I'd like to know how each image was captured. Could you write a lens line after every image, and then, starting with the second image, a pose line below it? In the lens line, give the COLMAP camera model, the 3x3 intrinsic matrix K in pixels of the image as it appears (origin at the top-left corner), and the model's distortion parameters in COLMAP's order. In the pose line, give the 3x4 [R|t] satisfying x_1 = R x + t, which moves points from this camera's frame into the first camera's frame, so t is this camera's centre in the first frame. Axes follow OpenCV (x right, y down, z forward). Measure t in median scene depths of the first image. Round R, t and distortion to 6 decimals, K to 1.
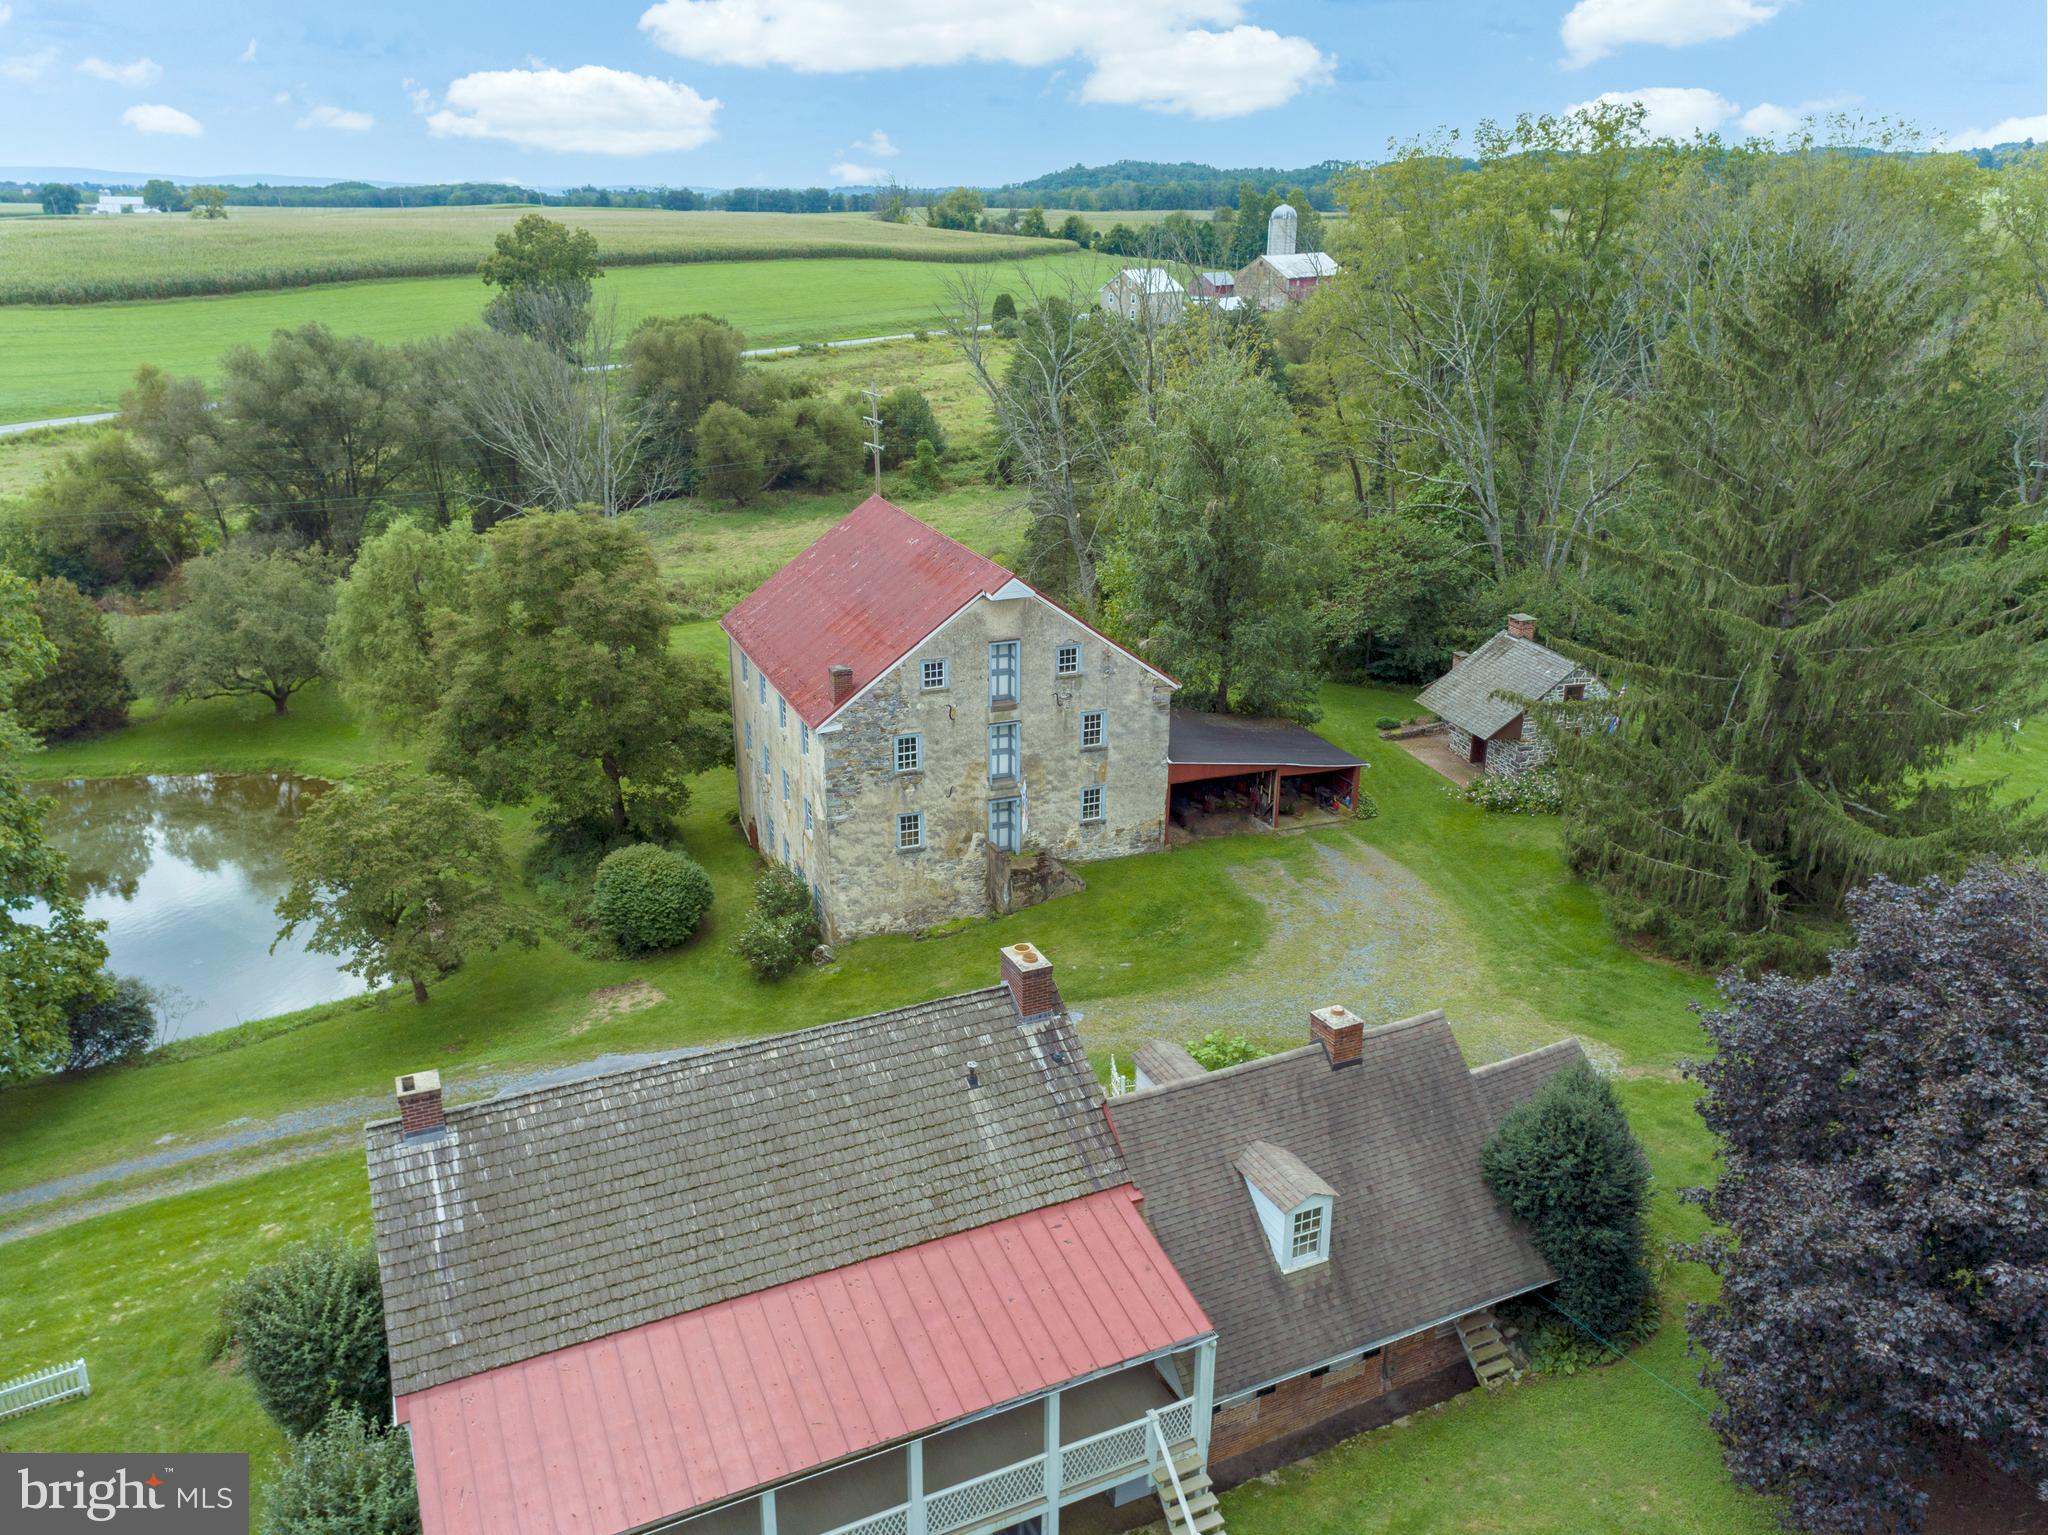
lens RADIAL K [[1546.8, 0, 1008.8], [0, 1546.8, 756.8], [0, 0, 1]] dist [0.024021, 0.011581]
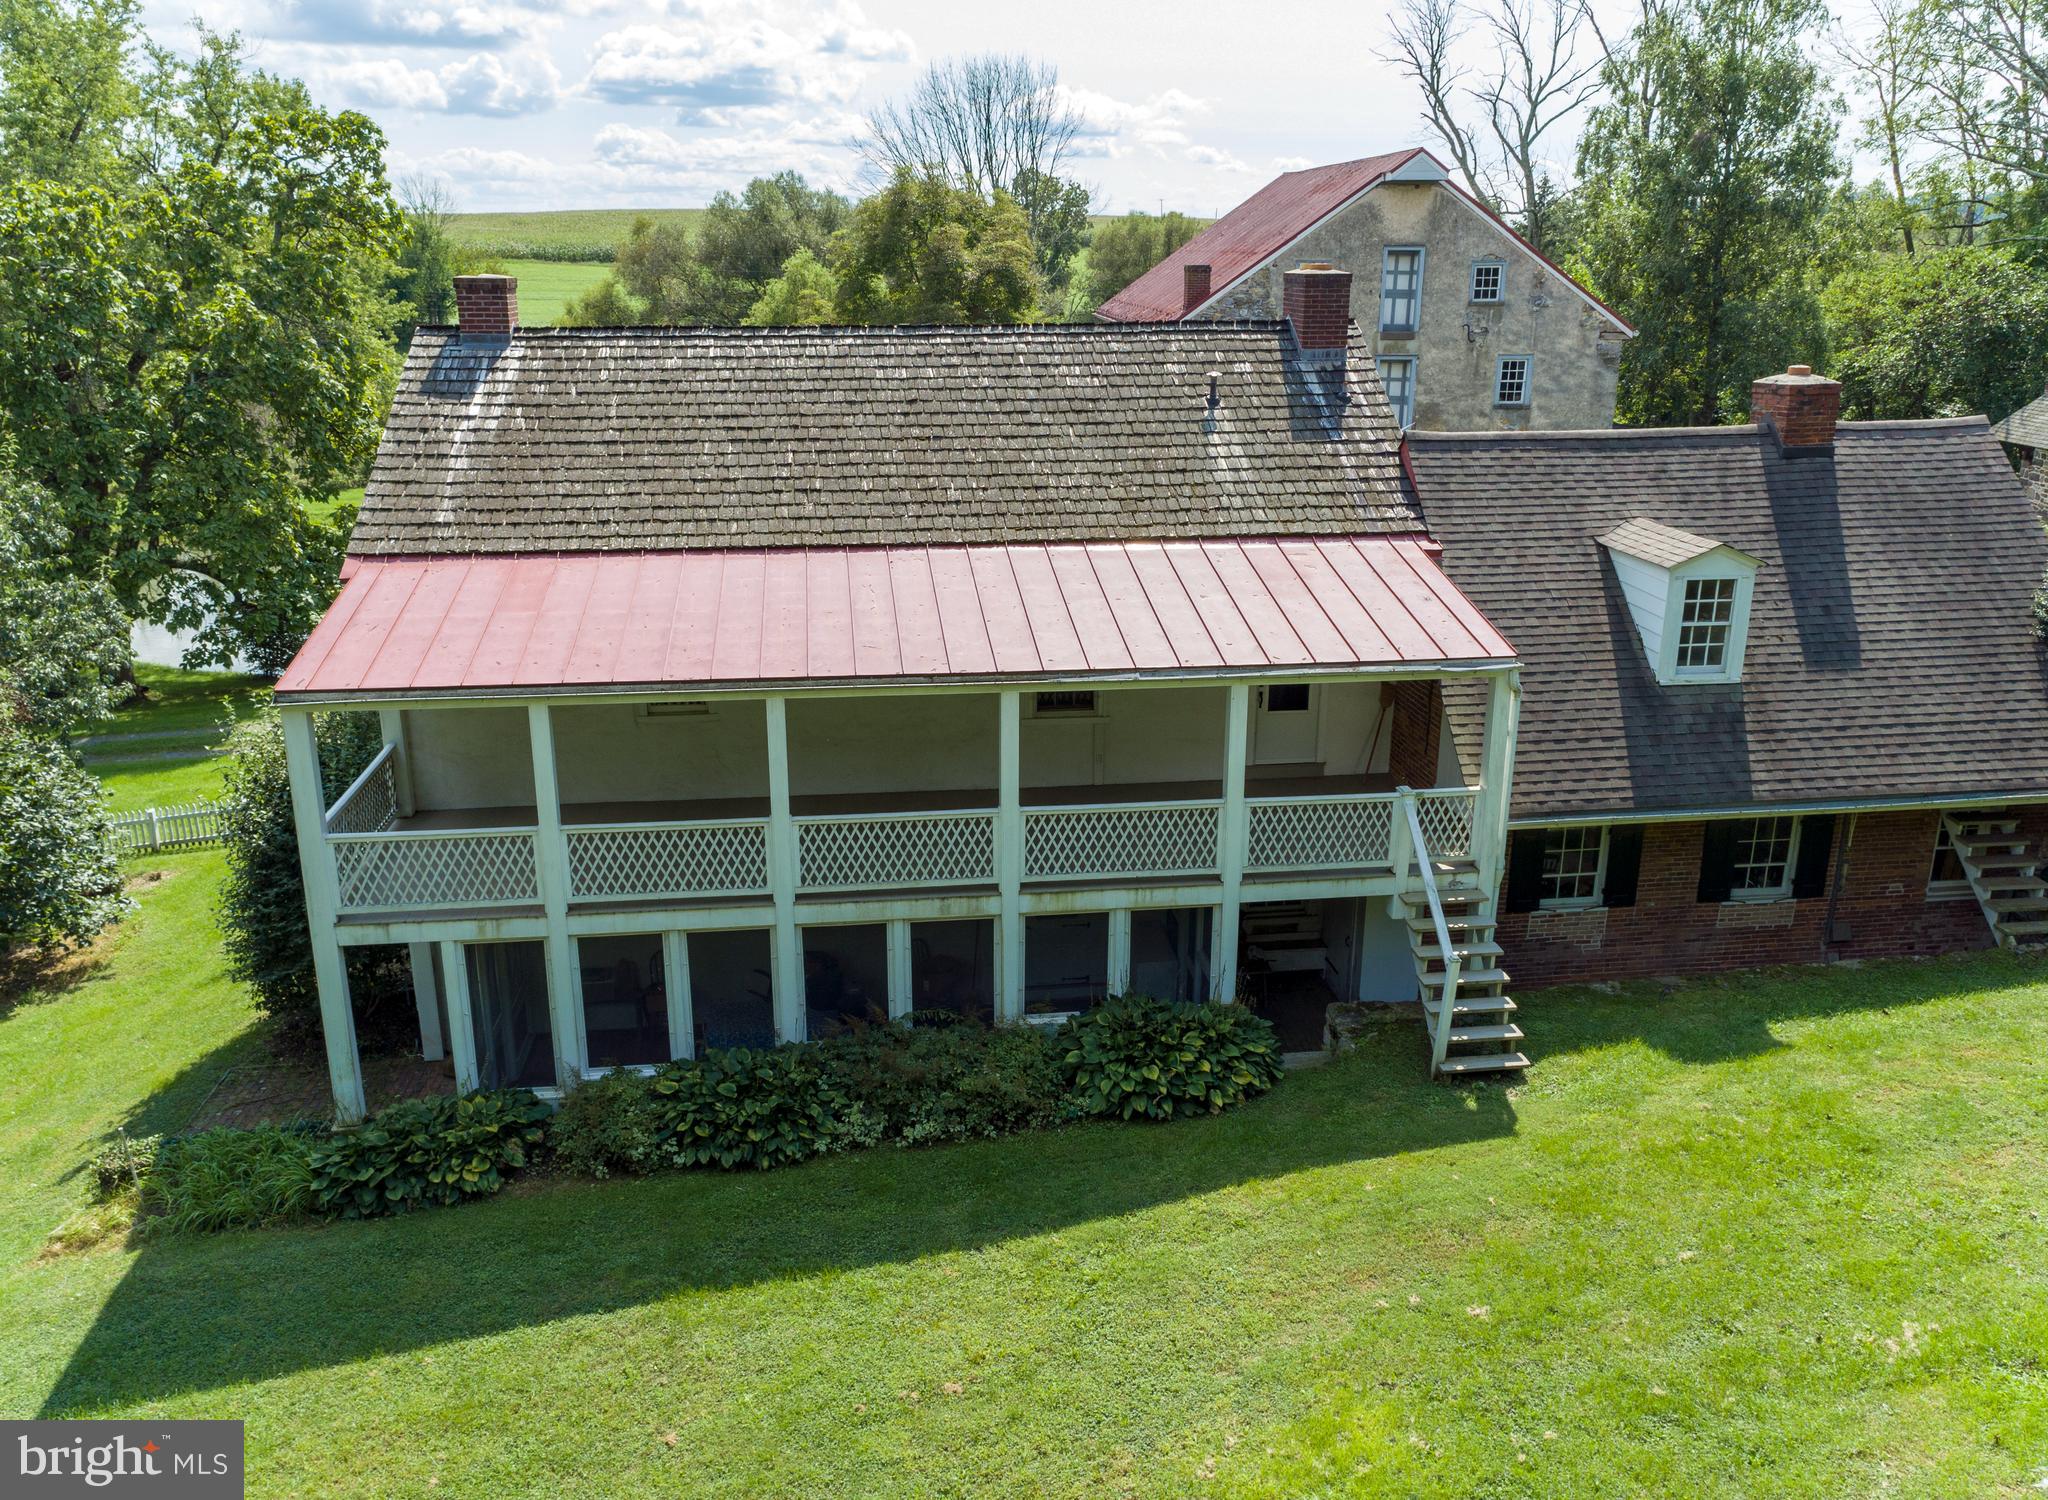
lens RADIAL K [[1546.8, 0, 1020.0], [0, 1546.8, 741.8], [0, 0, 1]] dist [0.024021, 0.011581]
pose [[0.952279, 0.089315, -0.291868, 0.064447], [-0.103526, 0.994060, -0.033580, 0.226655], [0.287135, 0.062194, 0.955869, 0.177402]]
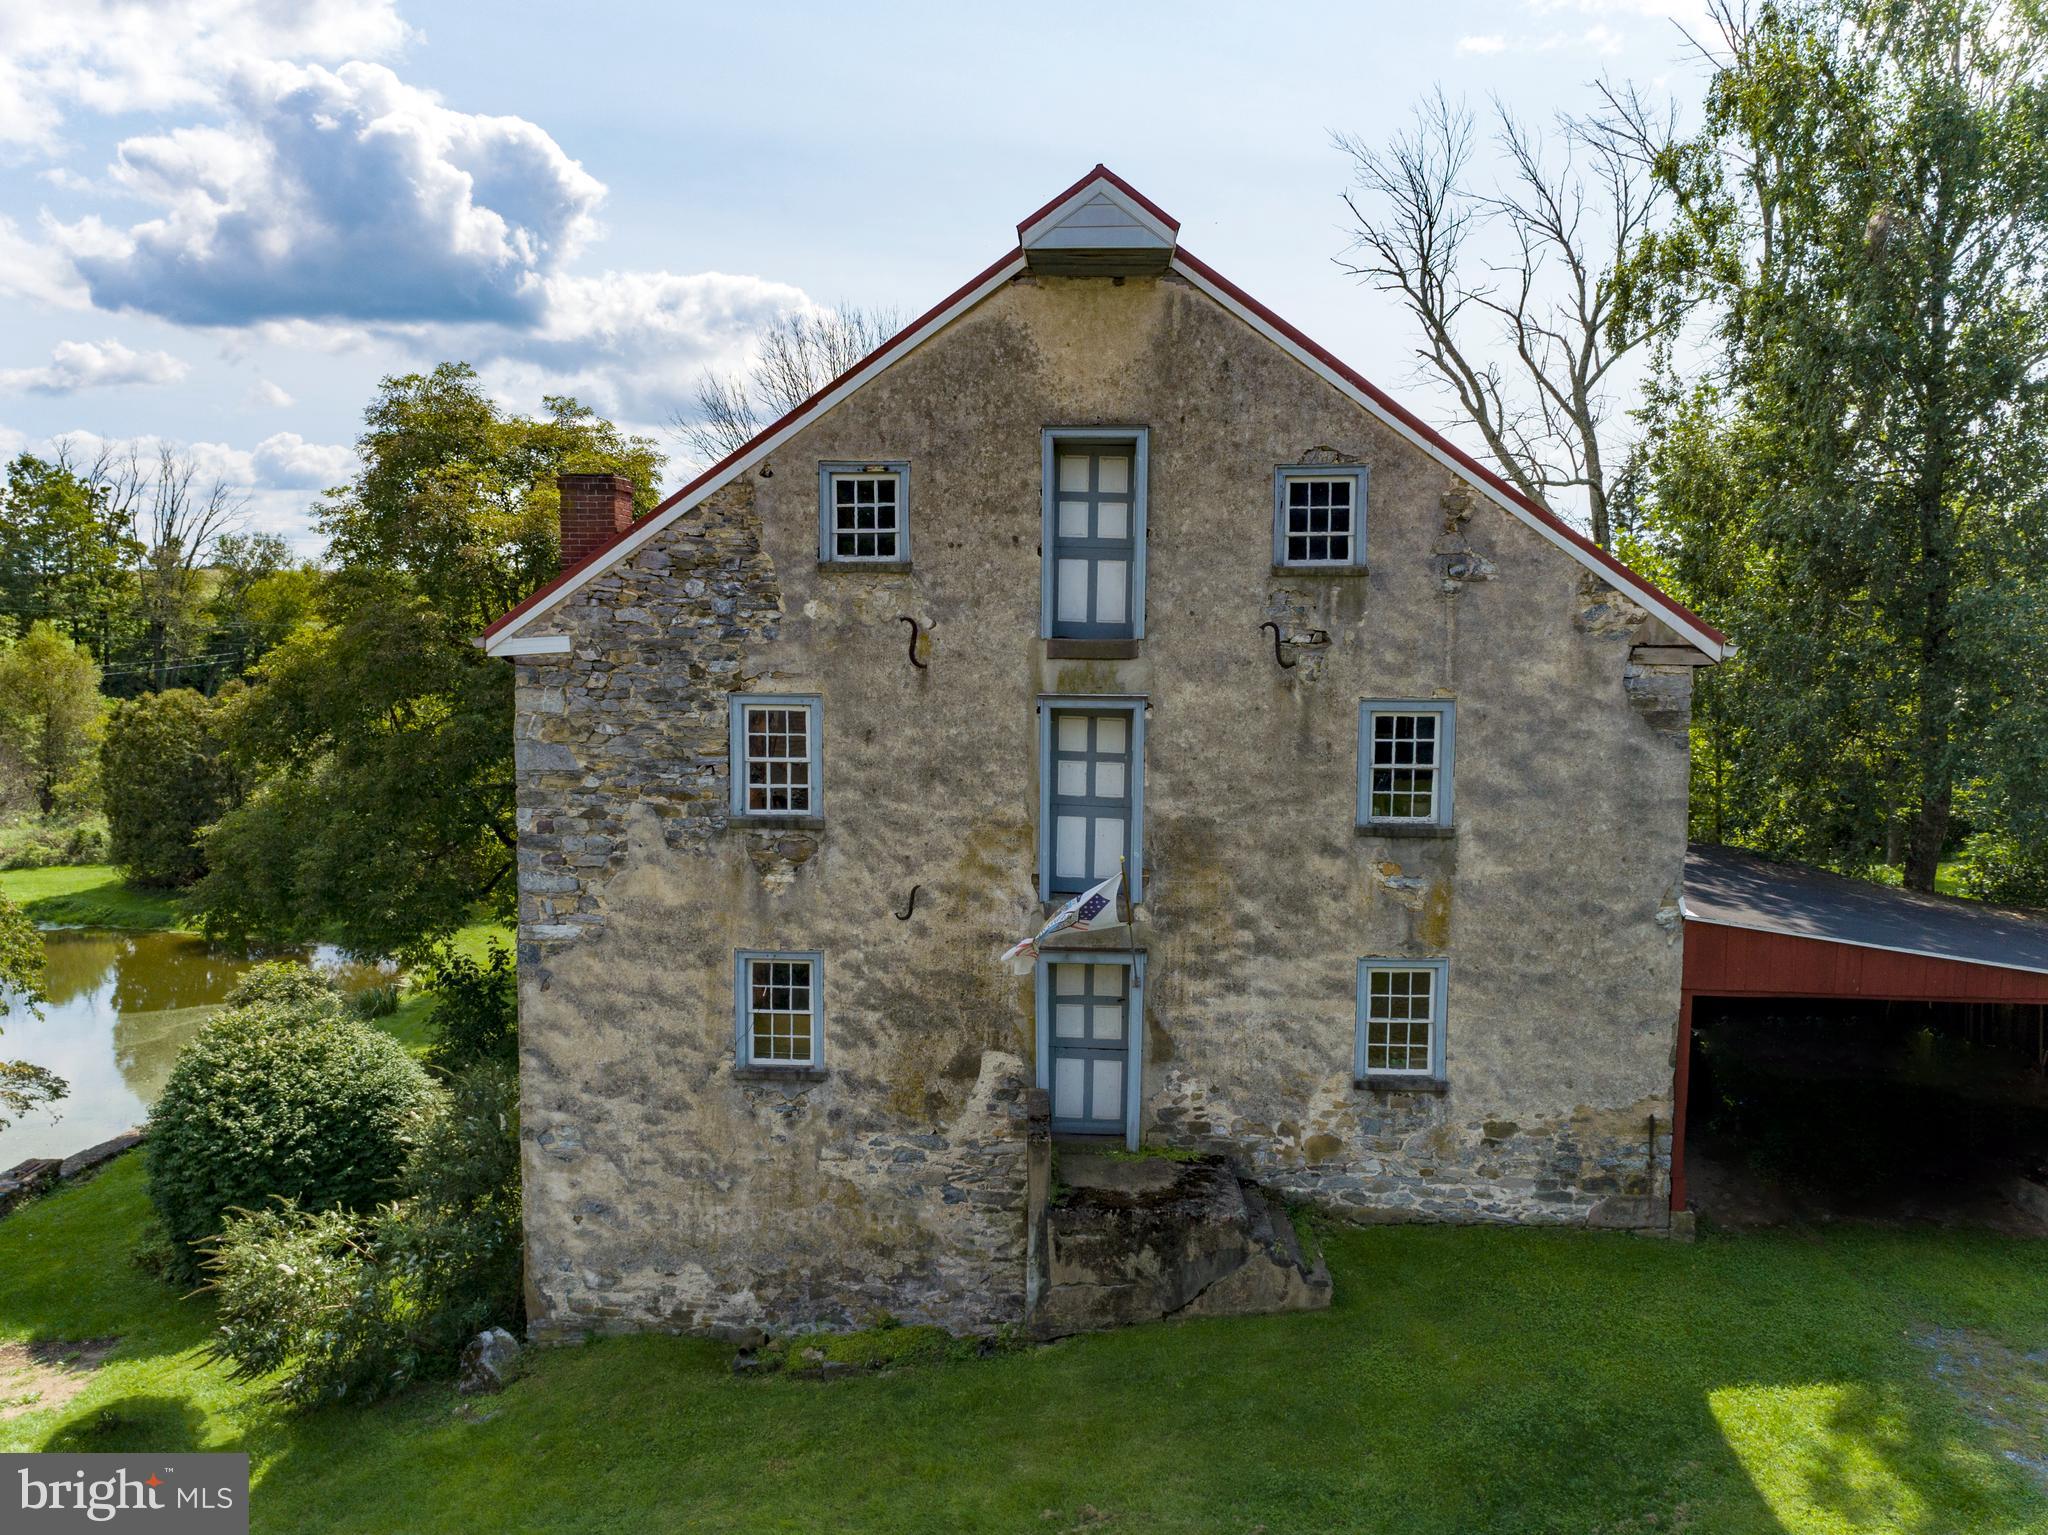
lens RADIAL K [[1546.8, 0, 1020.5], [0, 1546.8, 779.8], [0, 0, 1]] dist [0.024021, 0.011581]
pose [[0.913446, 0.042998, -0.404681, 0.112131], [-0.142261, 0.965404, -0.218536, 0.064929], [0.381284, 0.257191, 0.887961, 0.716814]]
